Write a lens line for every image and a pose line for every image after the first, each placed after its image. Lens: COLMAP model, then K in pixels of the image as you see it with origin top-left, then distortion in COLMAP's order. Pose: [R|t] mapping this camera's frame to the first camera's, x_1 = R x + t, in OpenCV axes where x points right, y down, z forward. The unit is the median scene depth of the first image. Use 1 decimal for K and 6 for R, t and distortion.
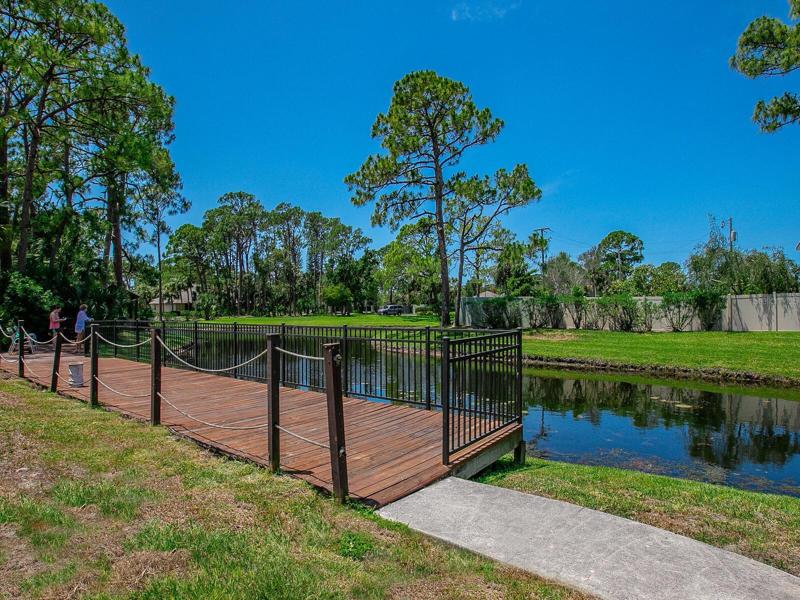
lens RADIAL K [[482.5, 0, 400.0], [0, 482.5, 300.0], [0, 0, 1]] dist [-0.003029, 0.000444]
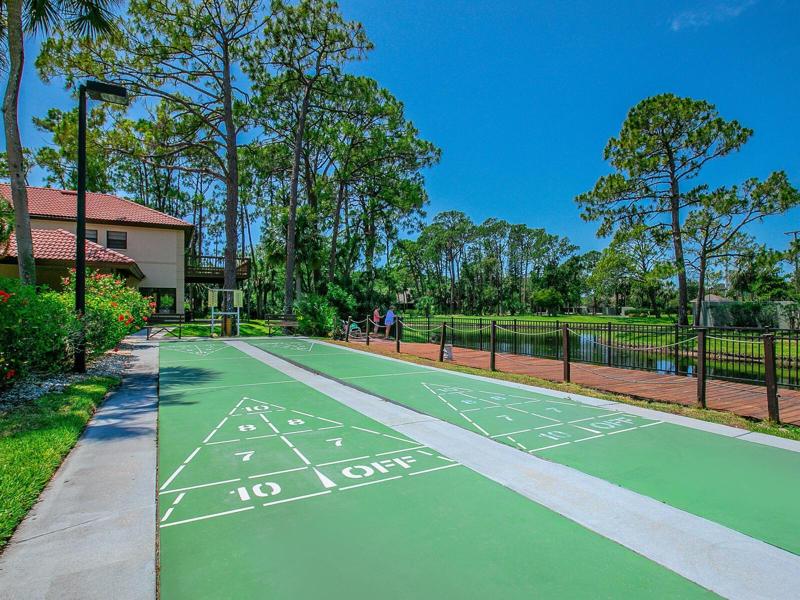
lens RADIAL K [[441.7, 0, 400.0], [0, 441.7, 300.0], [0, 0, 1]] dist [0.002721, 0.020616]
pose [[0.932566, 0.001678, -0.360995, -0.081202], [-0.001849, 0.999998, -0.000128, -0.004269], [0.360994, 0.000786, 0.932568, -0.092111]]
